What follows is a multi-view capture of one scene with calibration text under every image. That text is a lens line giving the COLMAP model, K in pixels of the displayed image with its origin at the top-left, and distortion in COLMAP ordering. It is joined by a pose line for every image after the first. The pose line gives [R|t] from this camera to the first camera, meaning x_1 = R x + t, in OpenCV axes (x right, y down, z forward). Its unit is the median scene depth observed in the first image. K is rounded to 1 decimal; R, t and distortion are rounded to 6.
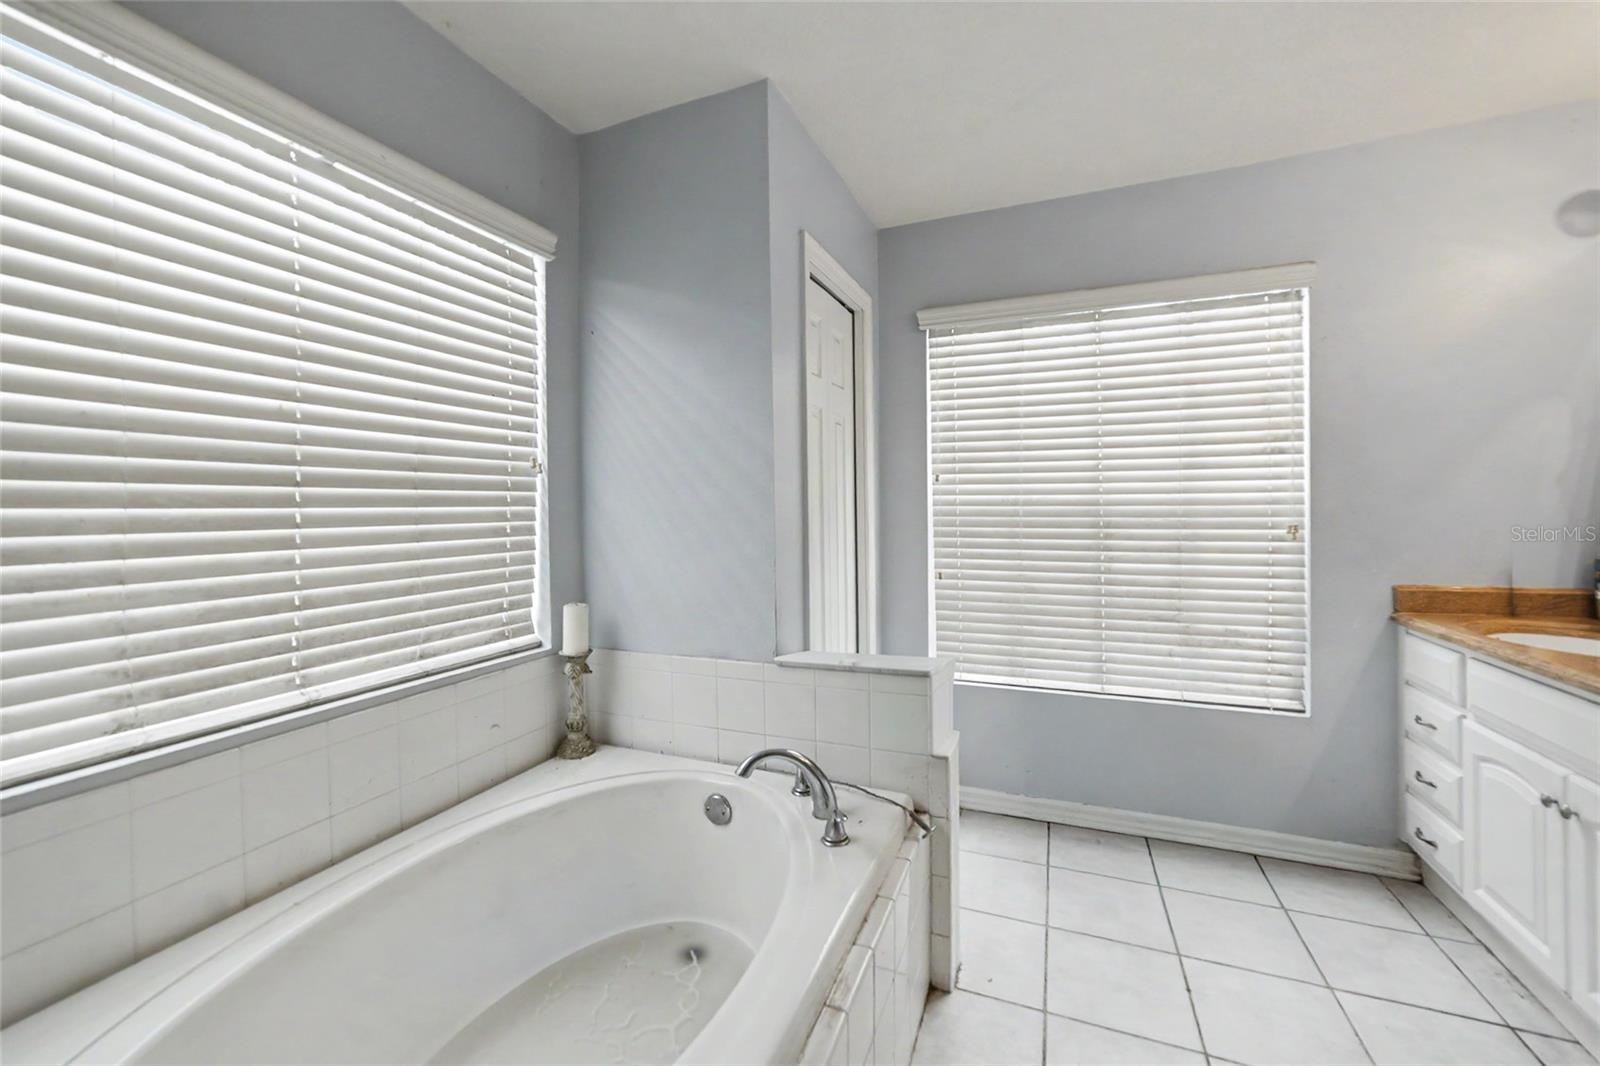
lens RADIAL K [[633.8, 0, 804.2], [0, 633.8, 522.9], [0, 0, 1]] dist [-0.010667, 0.000166]
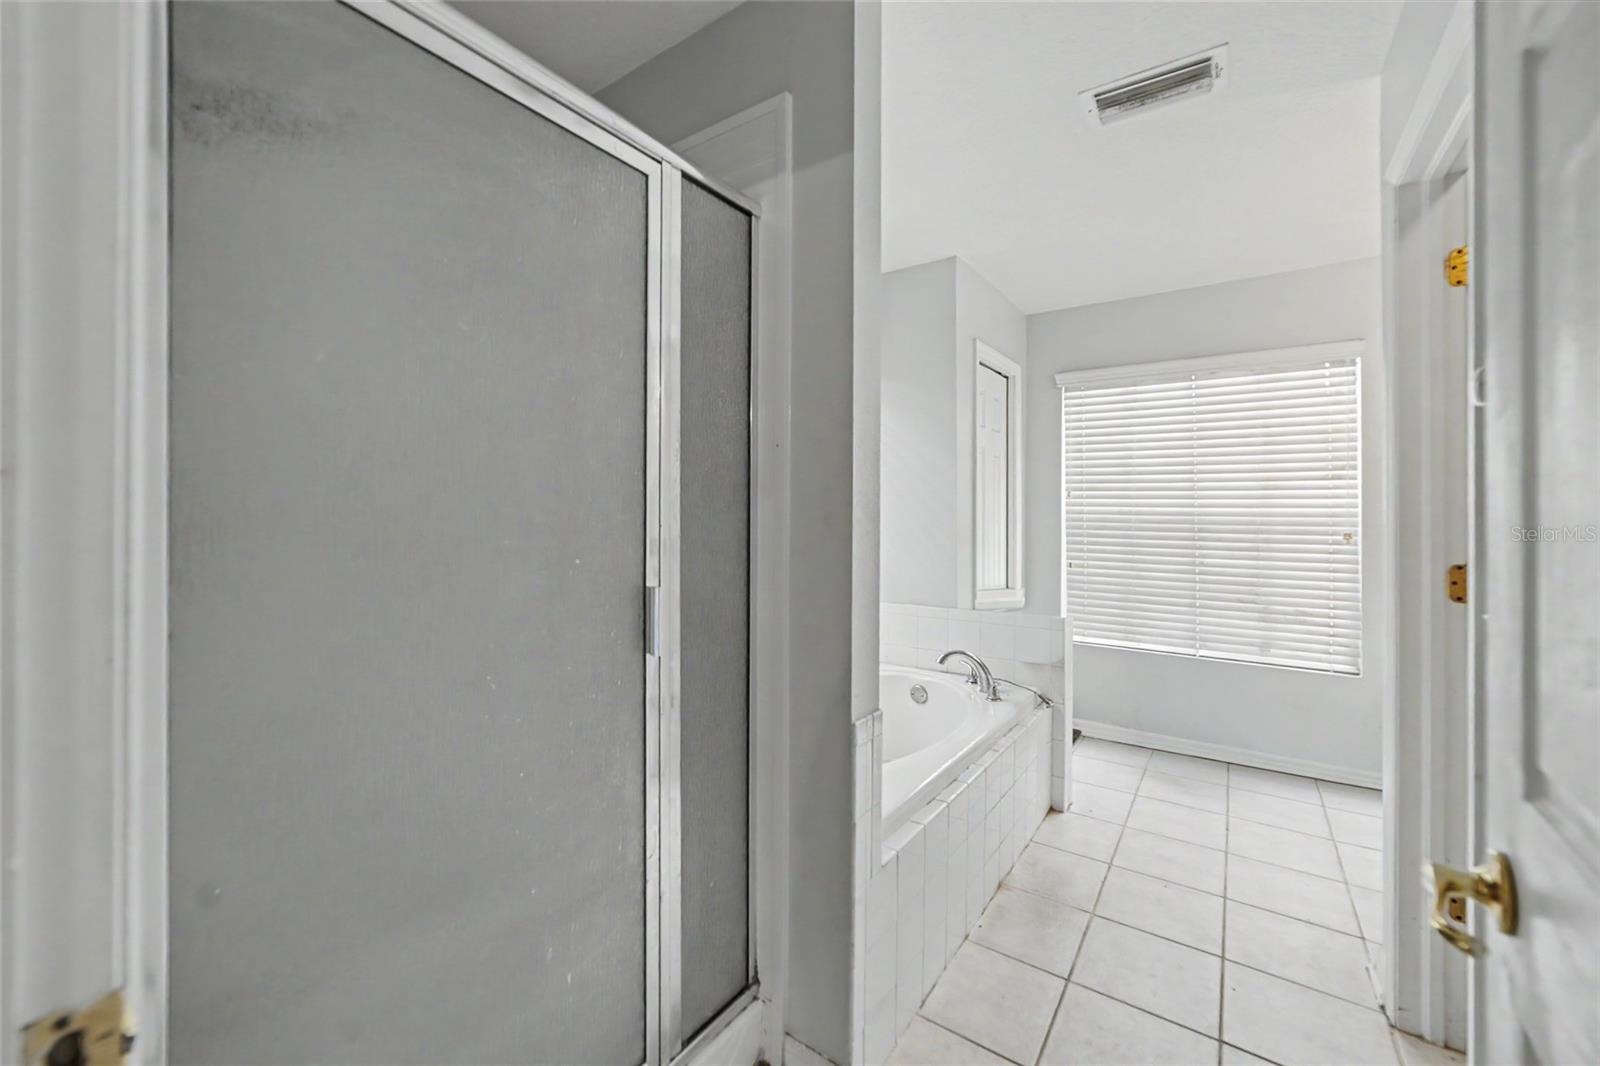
lens RADIAL K [[614.7, 0, 811.6], [0, 614.7, 516.7], [0, 0, 1]] dist [-0.008732, 0.000159]
pose [[0.975013, 0.017053, -0.221490, -0.048367], [-0.020641, 0.999690, -0.013894, 0.010568], [0.221185, 0.018118, 0.975064, -0.514804]]
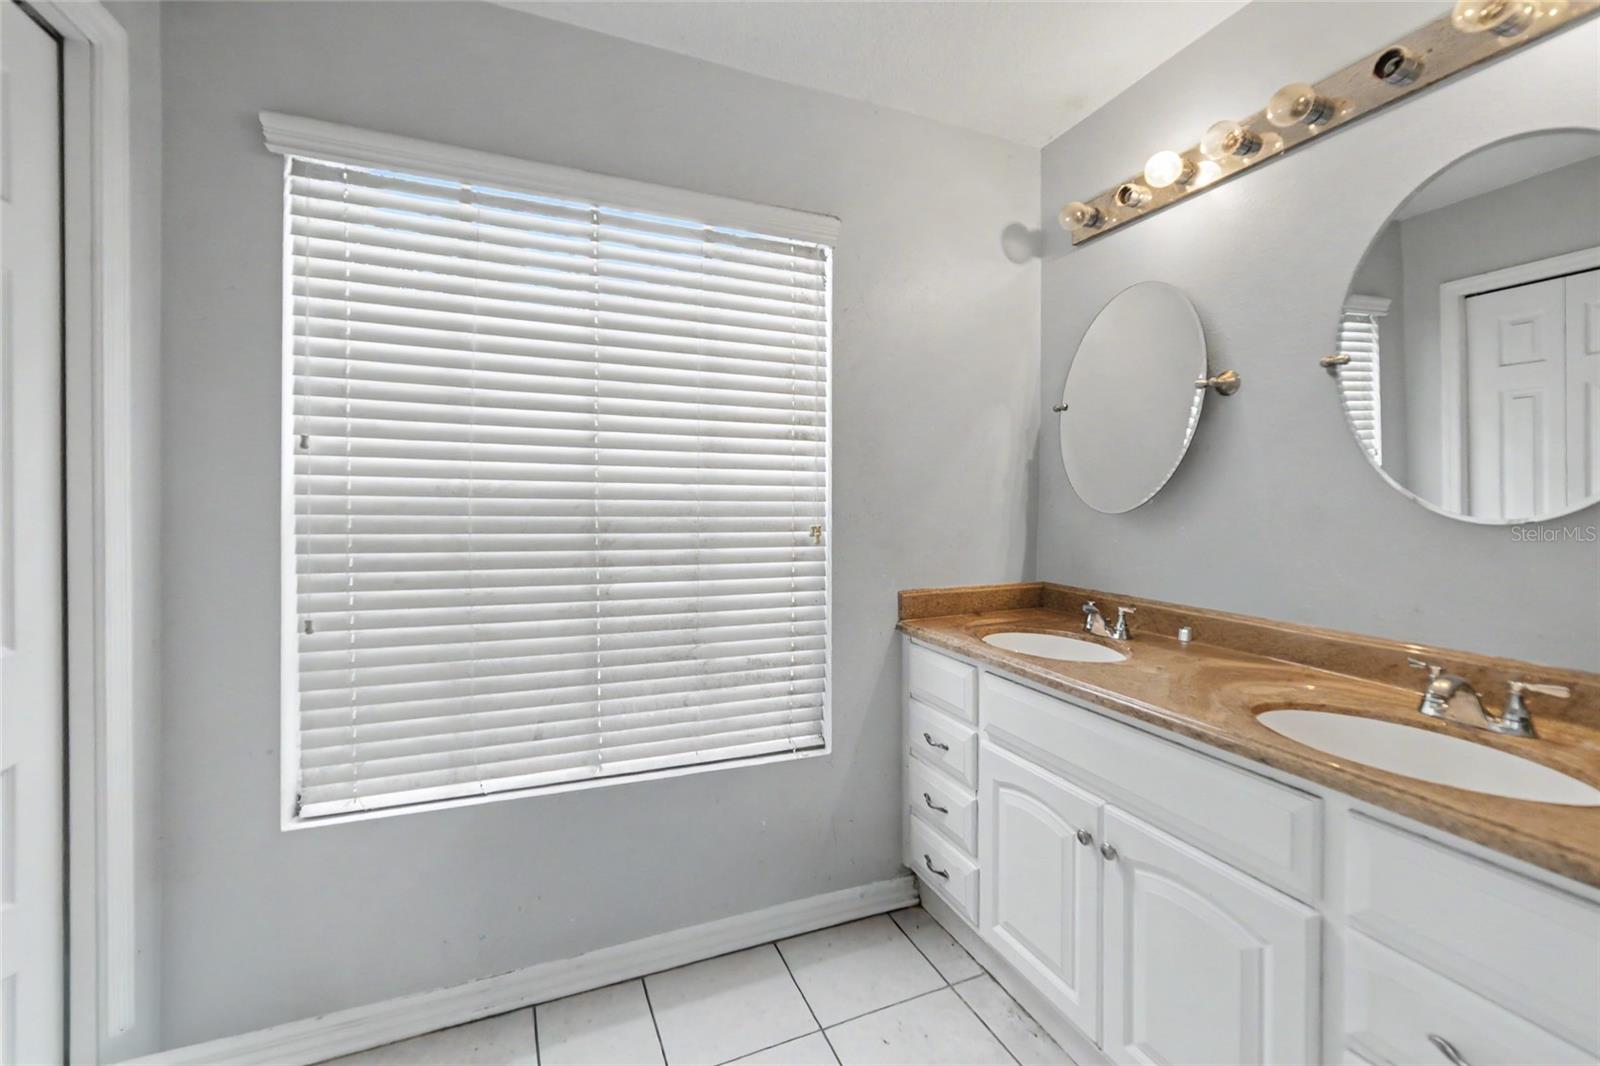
lens RADIAL K [[655.1, 0, 801.8], [0, 655.1, 499.3], [0, 0, 1]] dist [-0.016852, 0.005799]
pose [[0.716019, 0.017081, 0.697872, 0.156291], [0.001503, 0.999661, -0.026009, -0.009444], [-0.698079, 0.019672, 0.715750, 0.389665]]
